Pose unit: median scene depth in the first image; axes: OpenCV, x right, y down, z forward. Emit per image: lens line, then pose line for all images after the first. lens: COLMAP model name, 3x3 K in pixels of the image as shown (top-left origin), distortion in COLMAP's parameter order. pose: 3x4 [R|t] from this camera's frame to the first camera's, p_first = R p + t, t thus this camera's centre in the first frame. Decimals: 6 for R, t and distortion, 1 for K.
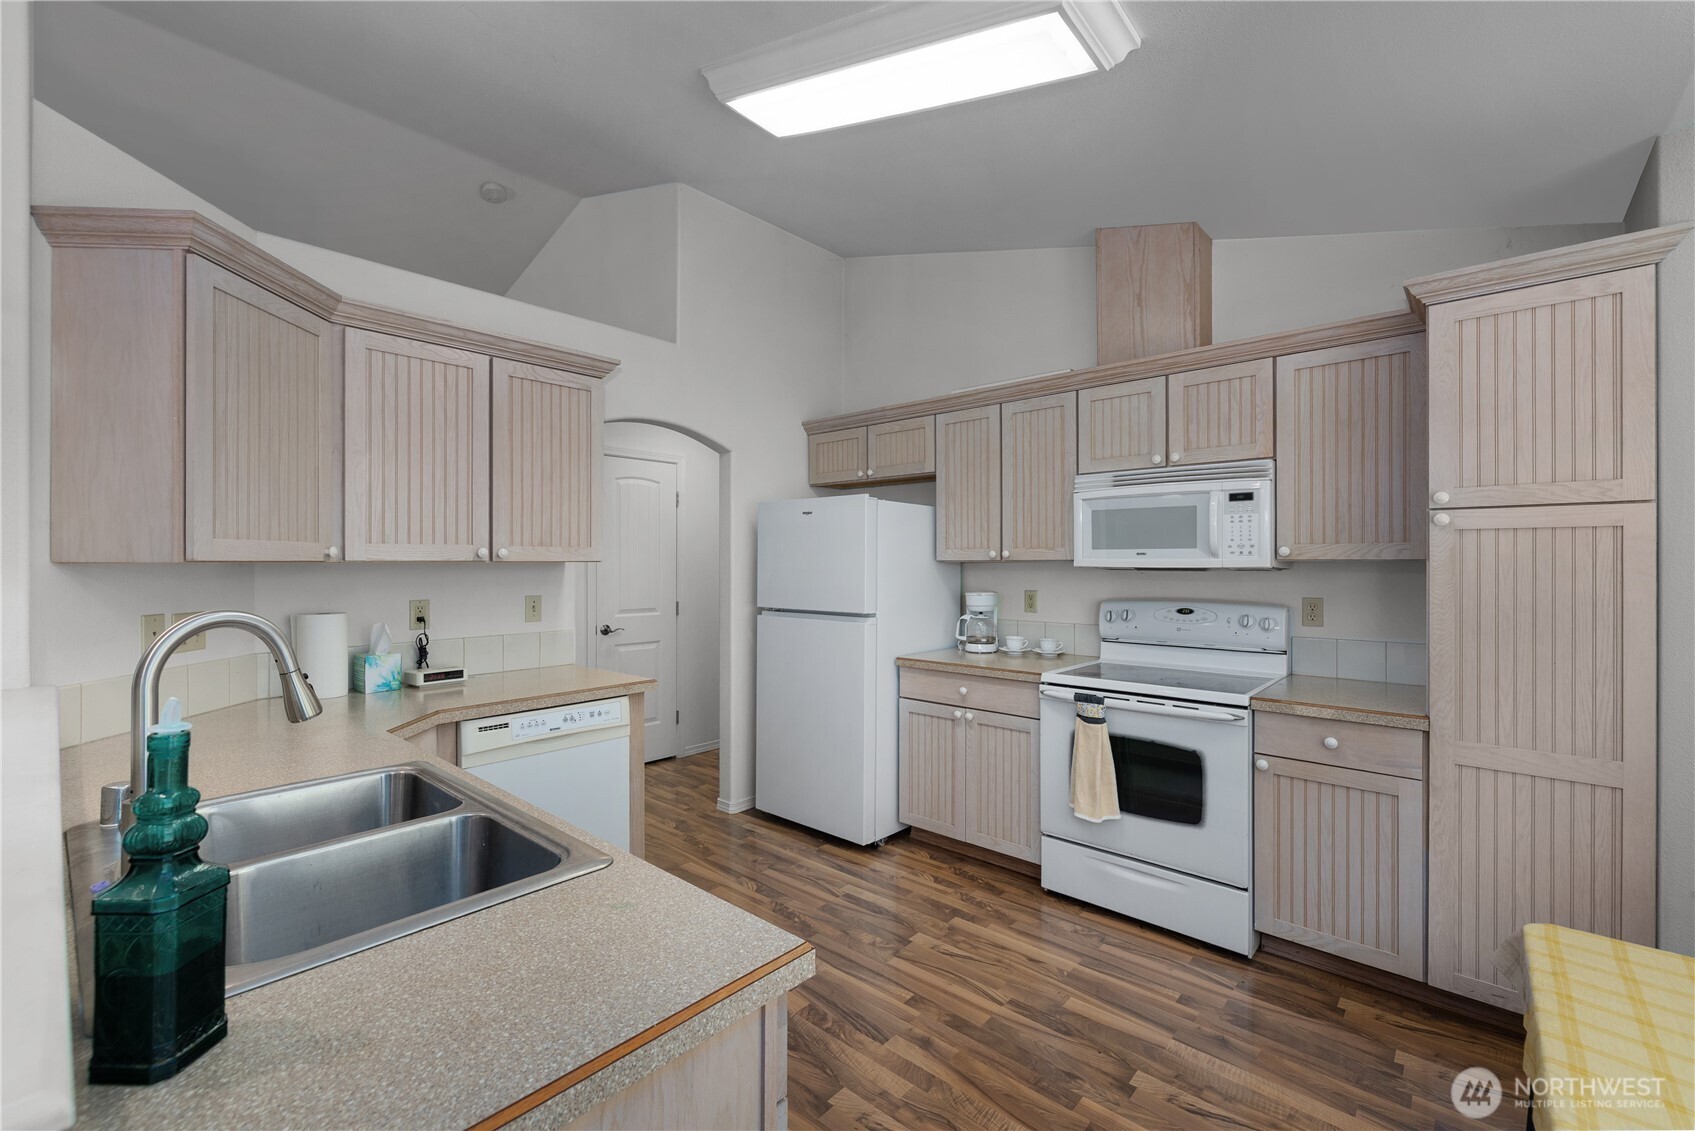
lens RADIAL K [[721.1, 0, 853.0], [0, 721.1, 568.0], [0, 0, 1]] dist [0.000660, 0.000031]
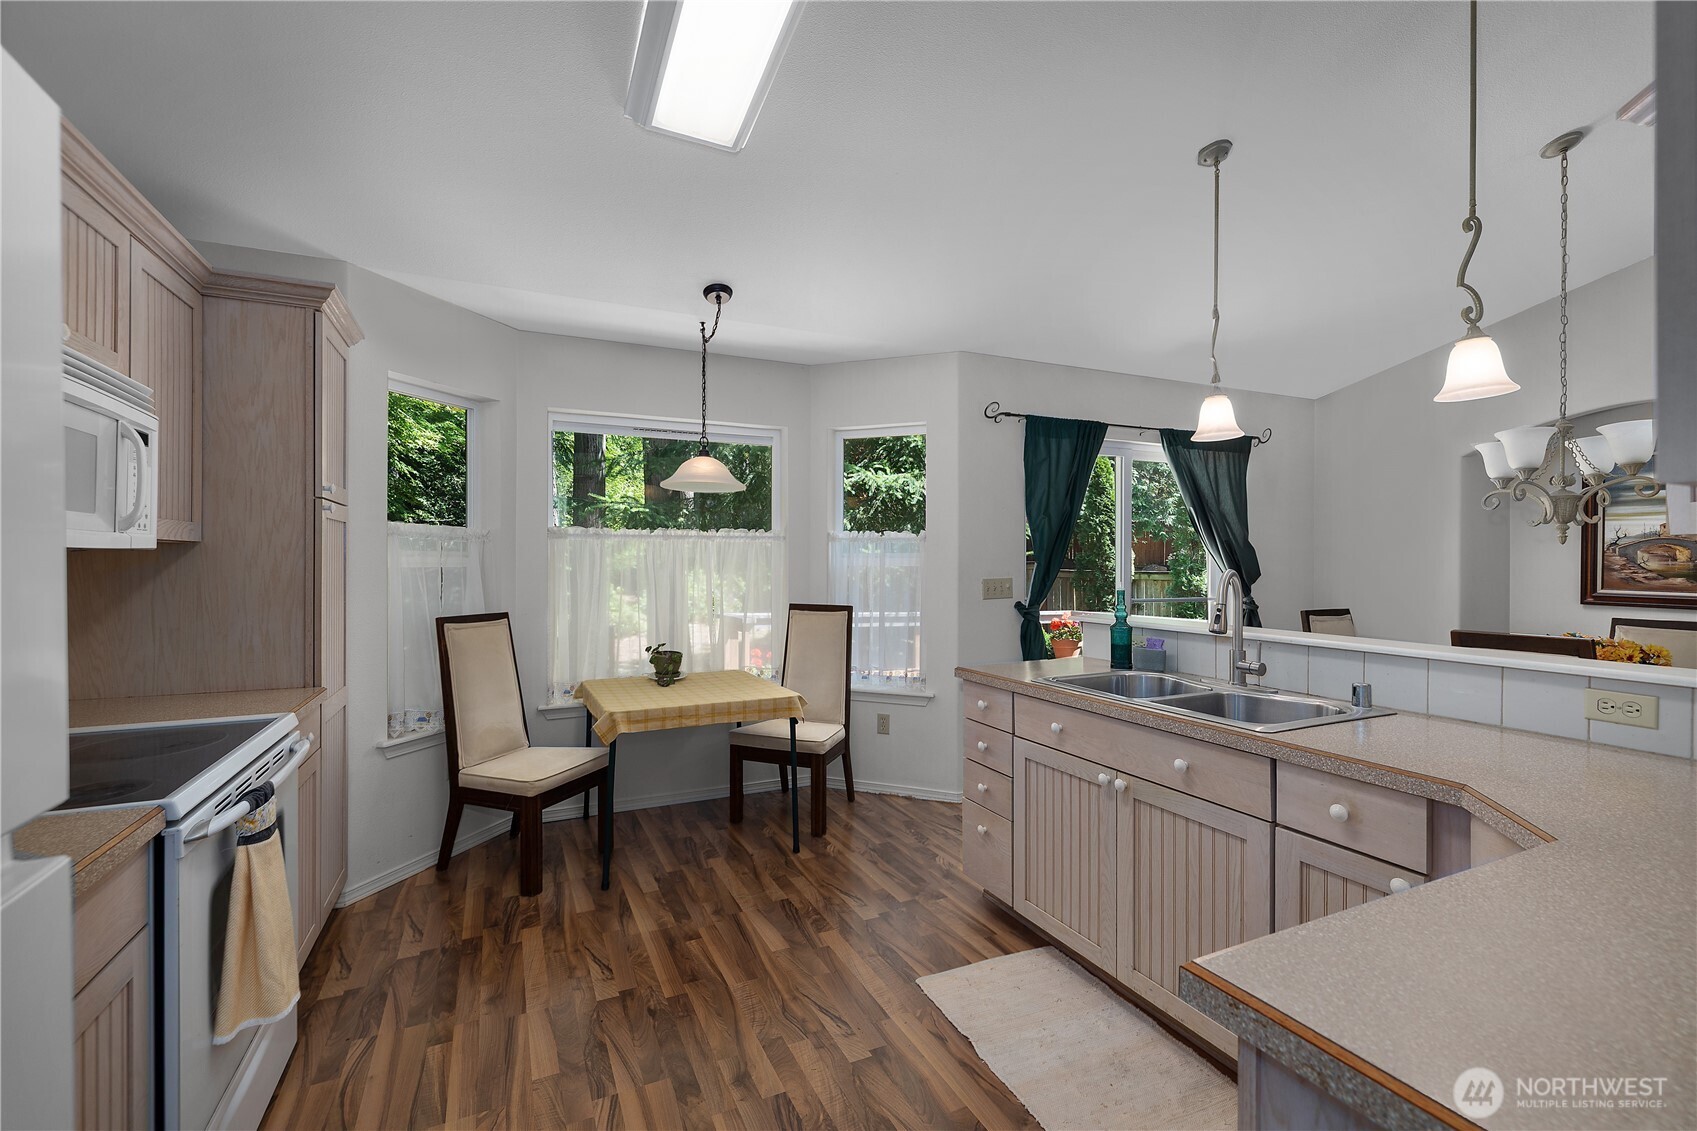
lens RADIAL K [[722.0, 0, 846.2], [0, 722.0, 559.5], [0, 0, 1]] dist [0.000660, 0.000031]
pose [[-0.925209, 0.001181, 0.379456, -0.359236], [0.001151, 0.999999, -0.000305, 0.021524], [-0.379456, 0.000154, -0.925210, 1.789163]]
